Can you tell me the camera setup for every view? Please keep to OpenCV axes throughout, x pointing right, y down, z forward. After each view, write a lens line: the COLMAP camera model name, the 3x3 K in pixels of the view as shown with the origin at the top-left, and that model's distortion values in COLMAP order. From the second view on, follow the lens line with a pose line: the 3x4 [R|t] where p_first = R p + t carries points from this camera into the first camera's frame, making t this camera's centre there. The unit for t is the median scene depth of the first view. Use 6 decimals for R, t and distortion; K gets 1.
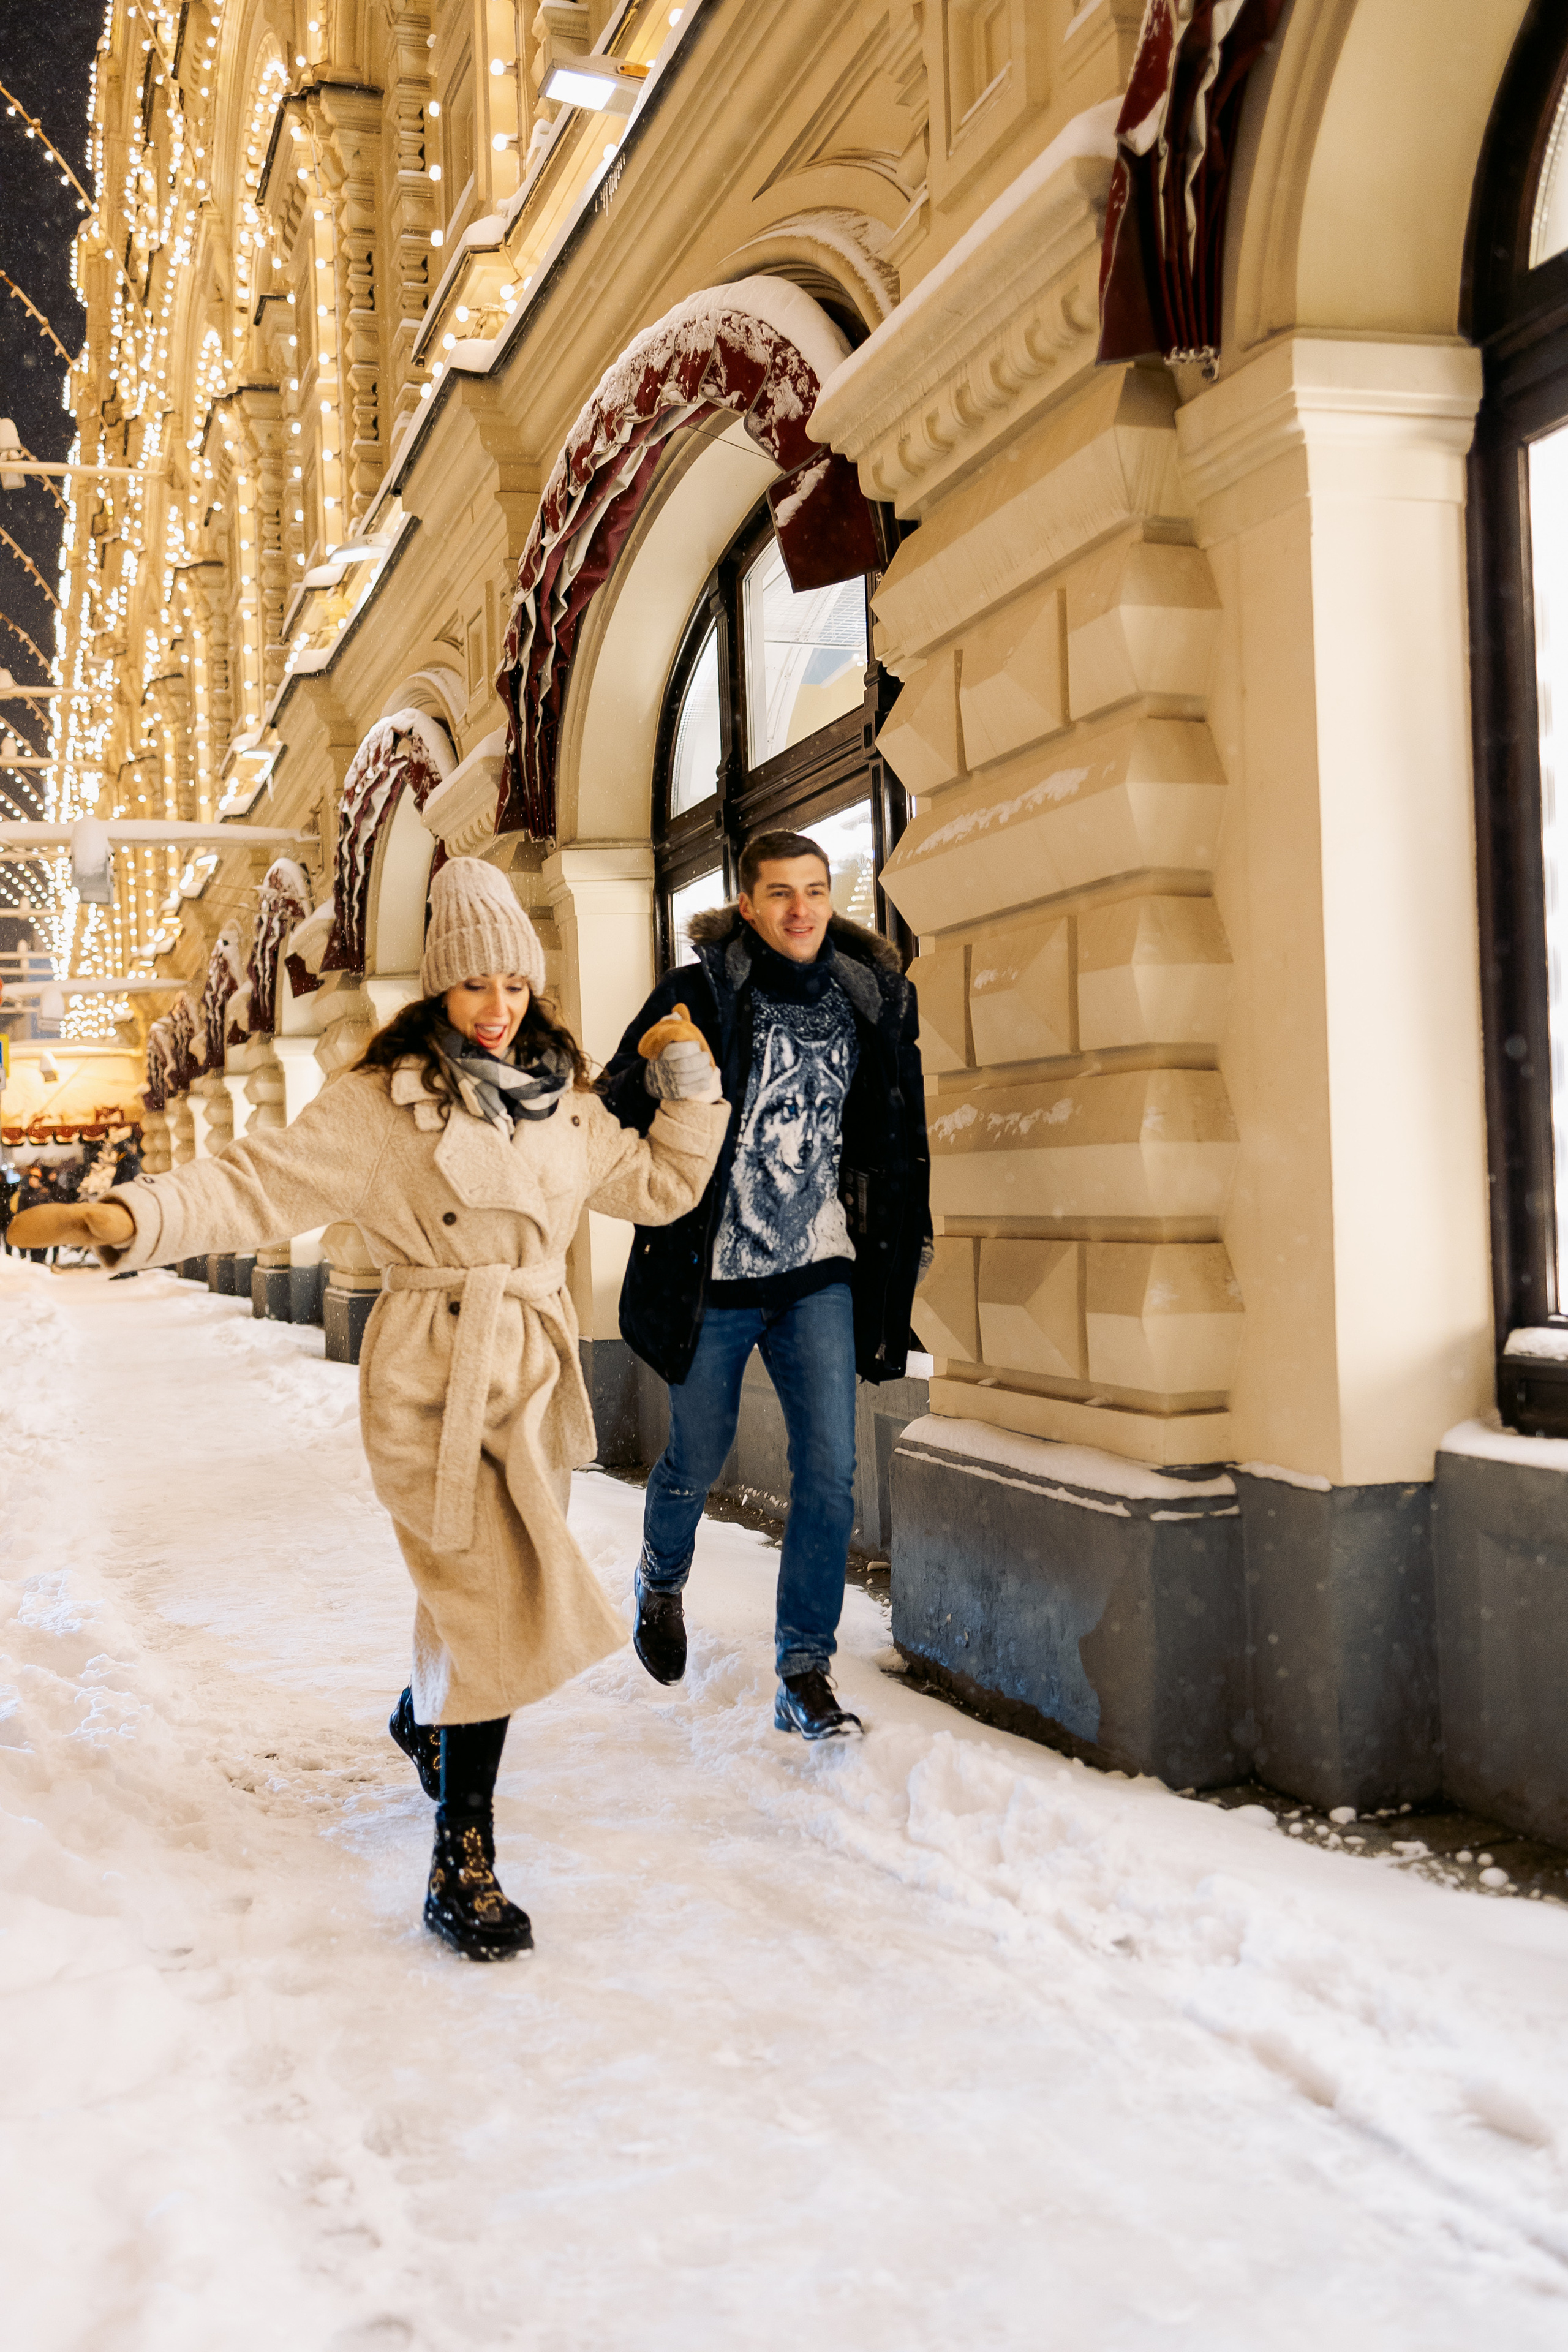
lens RADIAL K [[2323.4, 0, 783.7], [0, 2323.4, 1164.2], [0, 0, 1]] dist [0.021031, 0.000000]
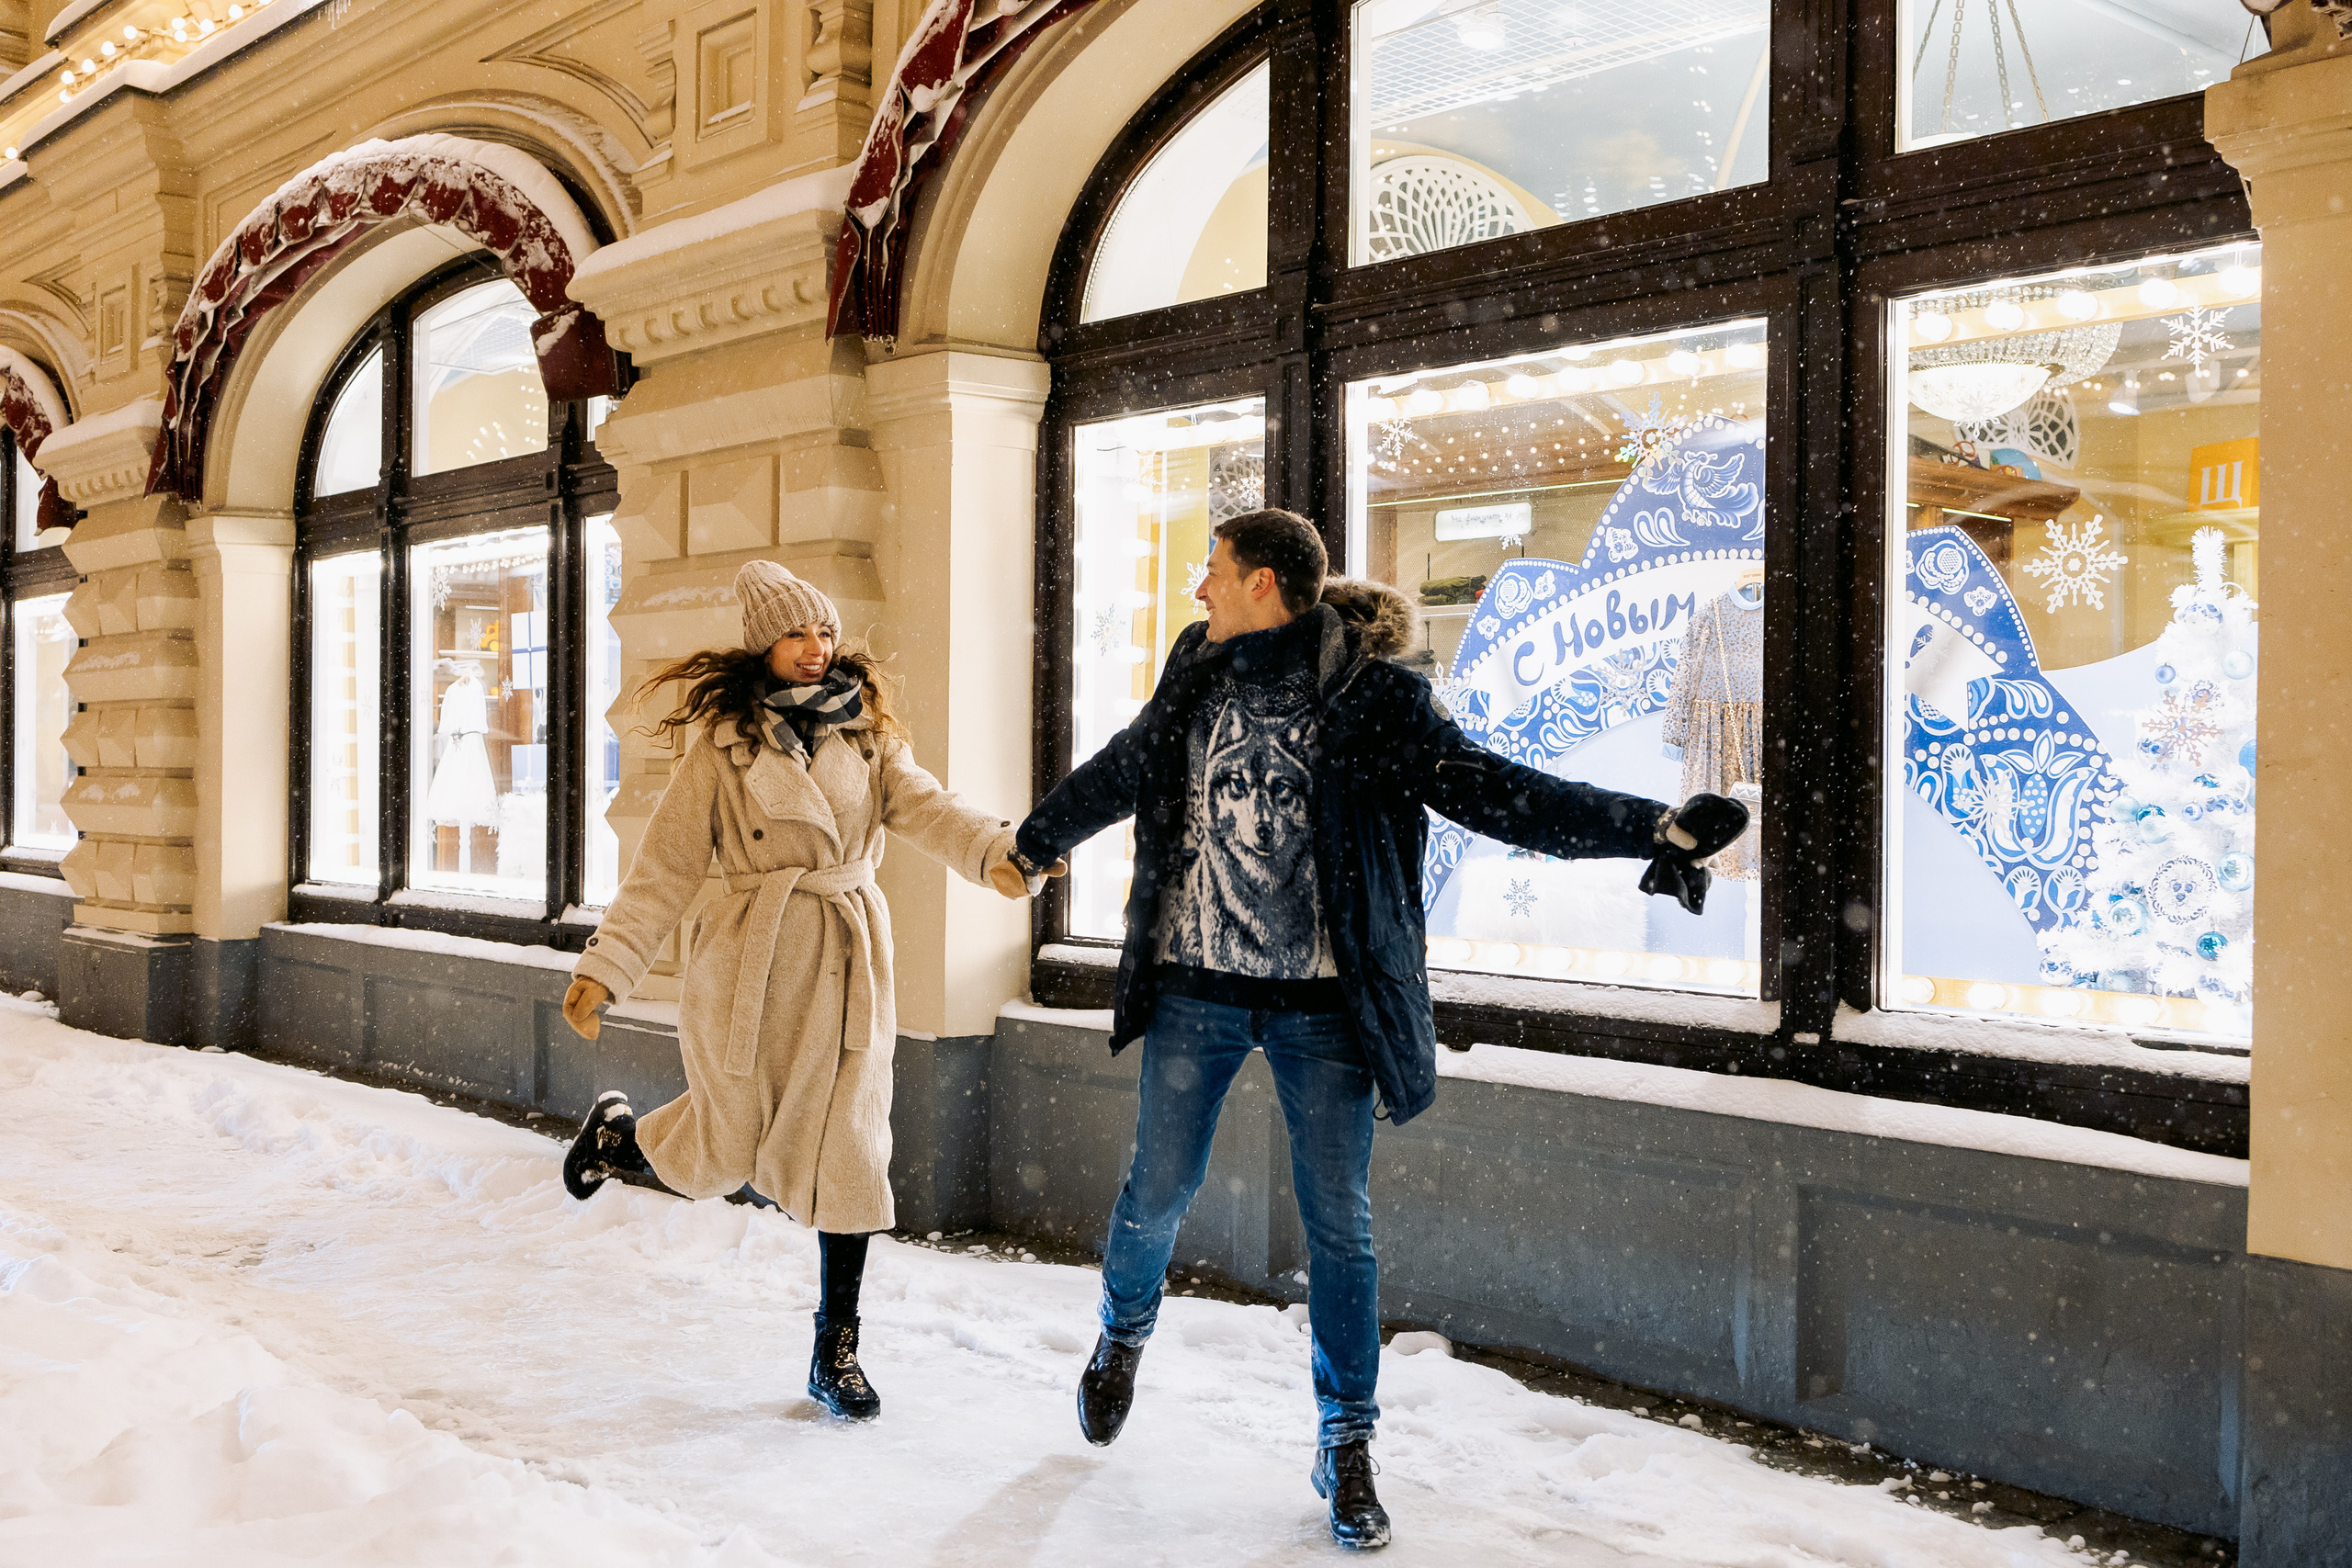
lens RADIAL K [[2323.2, 0, 1176.3], [0, 2323.2, 786.1], [0, 0, 1]] dist [0.021031, 0.000000]
pose [[0.910311, 0.039748, 0.412013, -0.219322], [-0.043091, 0.999070, -0.001175, -0.033864], [-0.411677, -0.016684, 0.911177, -0.421703]]
